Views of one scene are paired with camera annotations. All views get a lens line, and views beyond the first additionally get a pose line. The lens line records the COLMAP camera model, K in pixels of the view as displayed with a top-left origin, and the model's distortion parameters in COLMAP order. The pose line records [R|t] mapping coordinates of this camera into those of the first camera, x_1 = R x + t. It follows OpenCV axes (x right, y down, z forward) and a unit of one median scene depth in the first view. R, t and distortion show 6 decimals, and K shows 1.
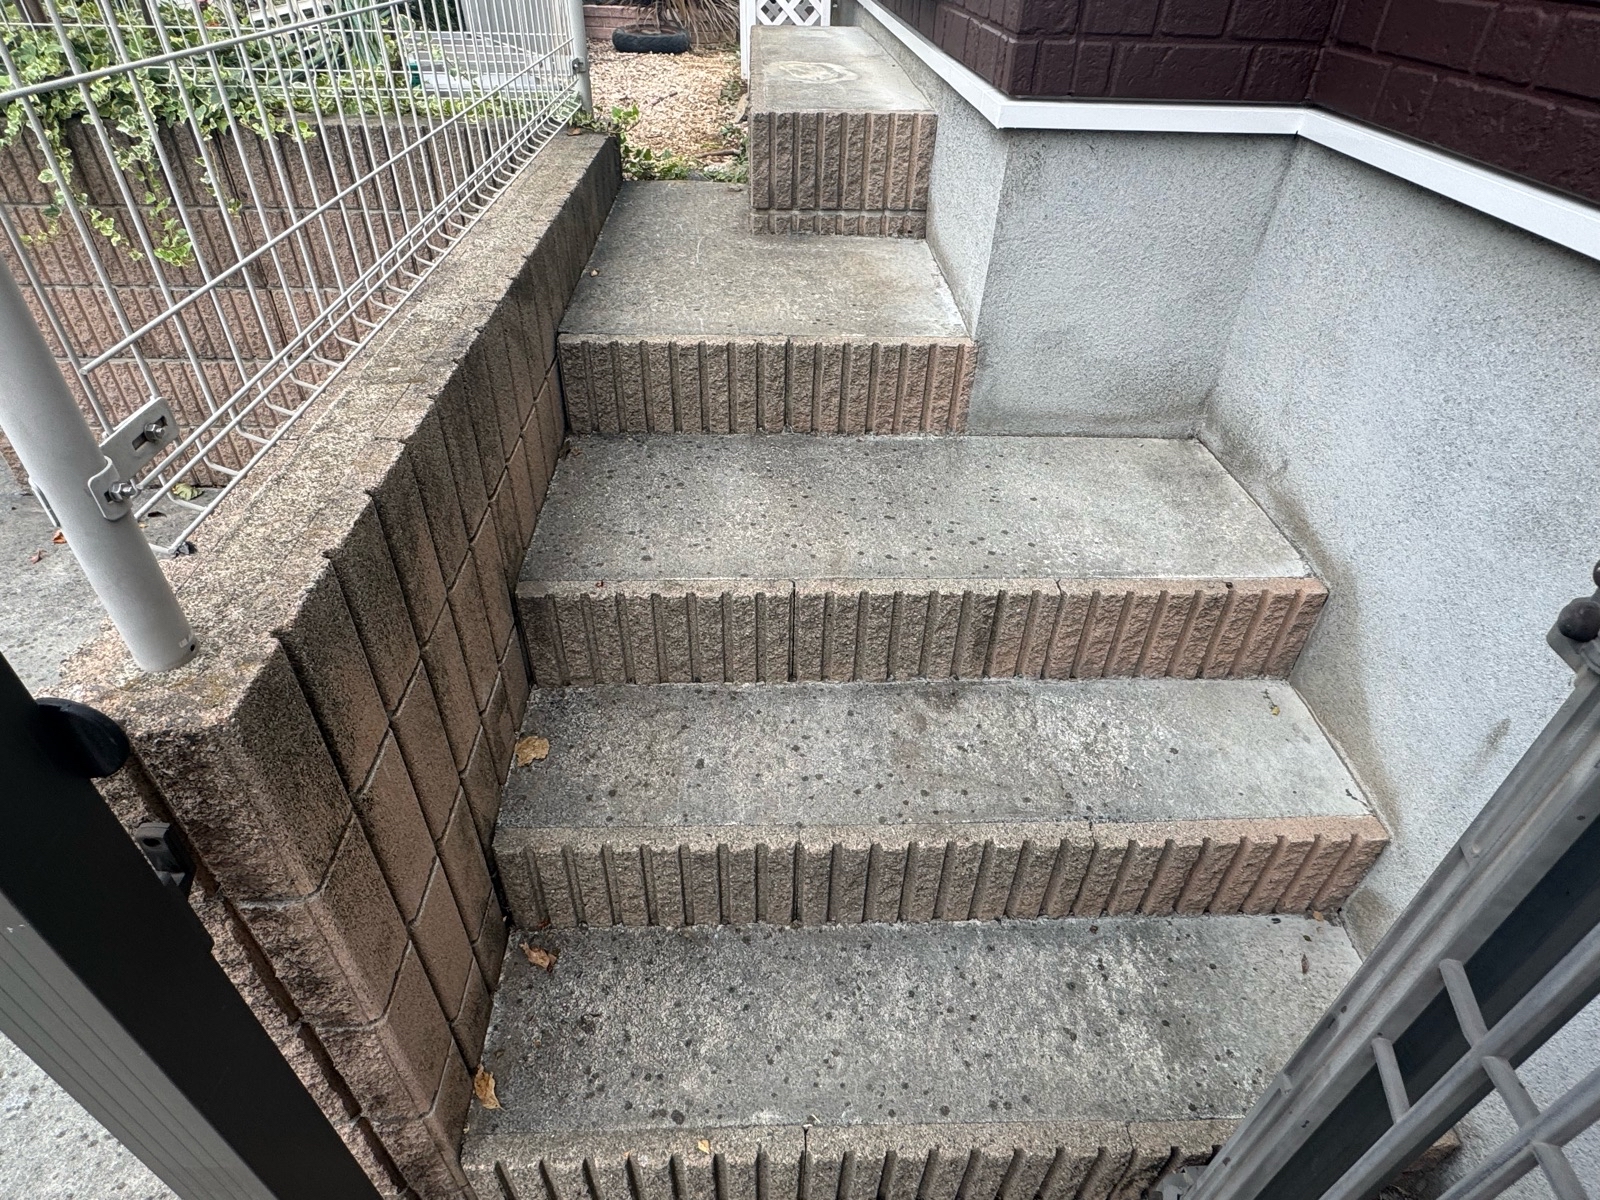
lens RADIAL K [[877.3, 0, 800.0], [0, 877.3, 600.0], [0, 0, 1]] dist [0.006400, -0.000943]
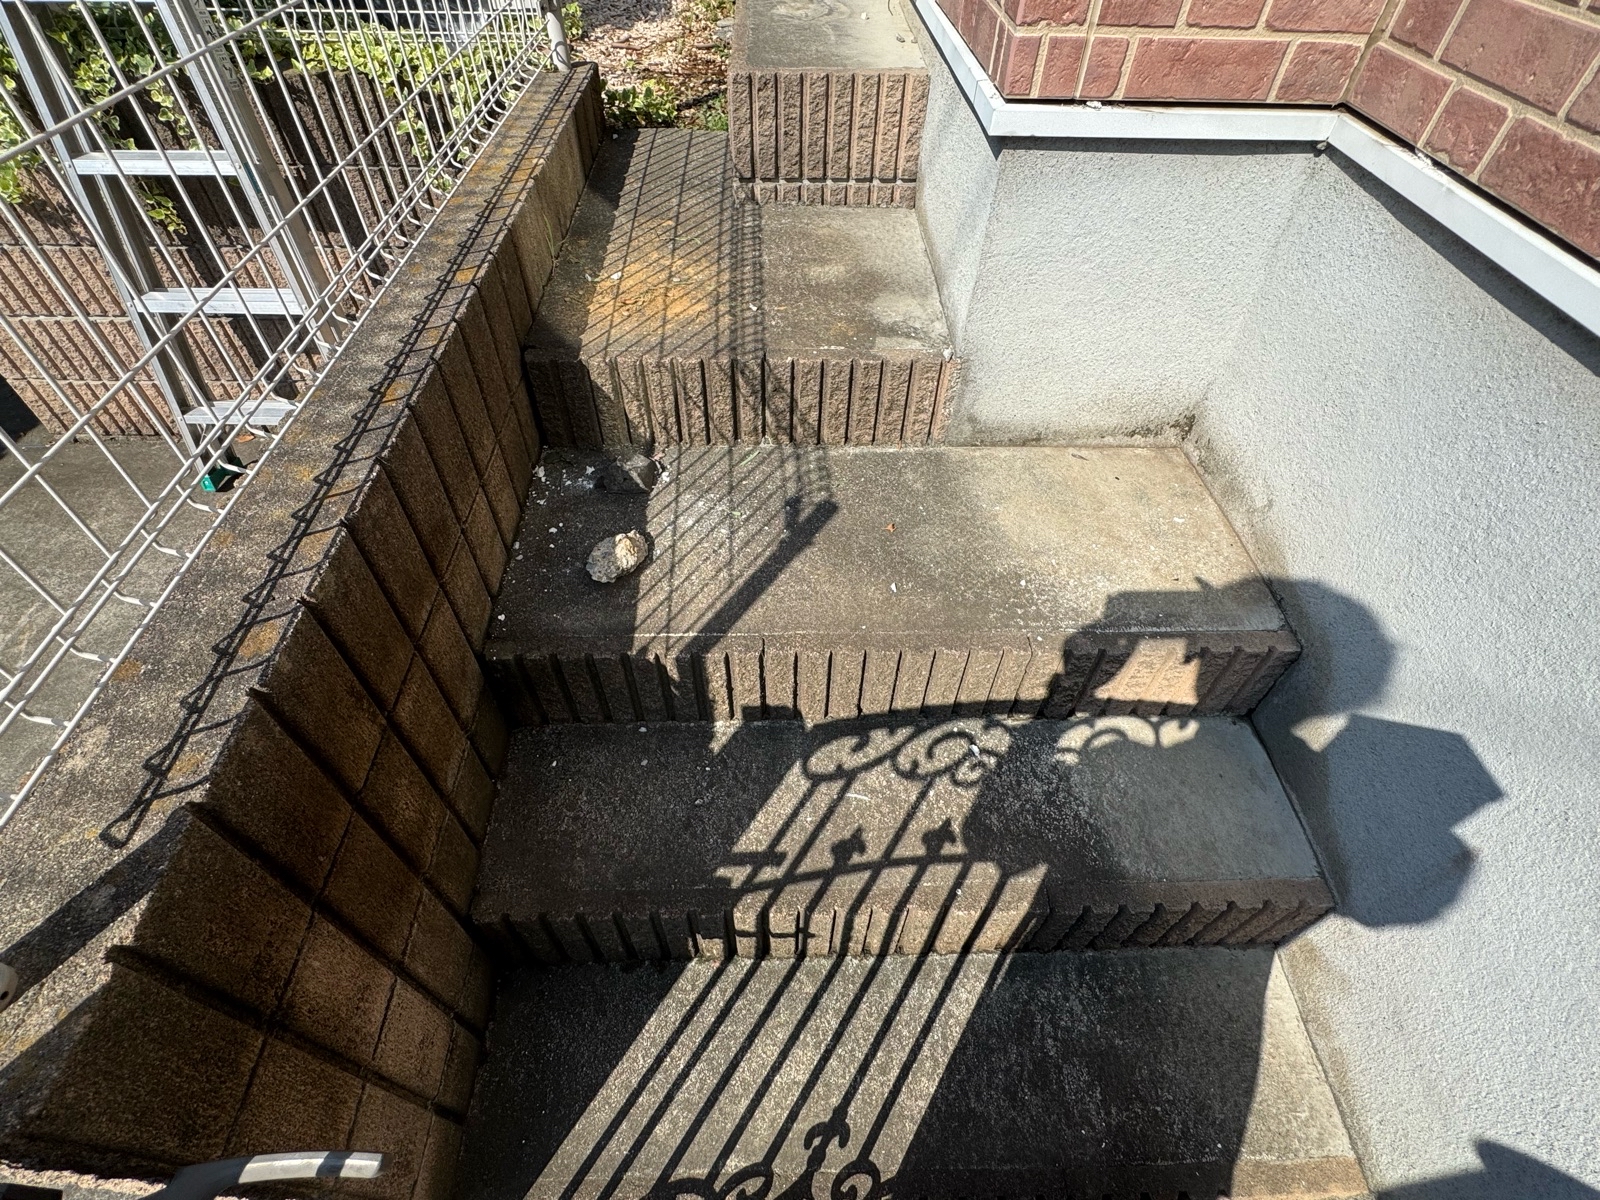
lens RADIAL K [[759.1, 0, 800.0], [0, 759.1, 600.0], [0, 0, 1]] dist [0.003282, 0.000812]
pose [[0.999943, 0.003886, -0.009937, 0.033993], [-0.002050, 0.983942, 0.178474, -0.174686], [0.010471, -0.178444, 0.983894, 0.127733]]
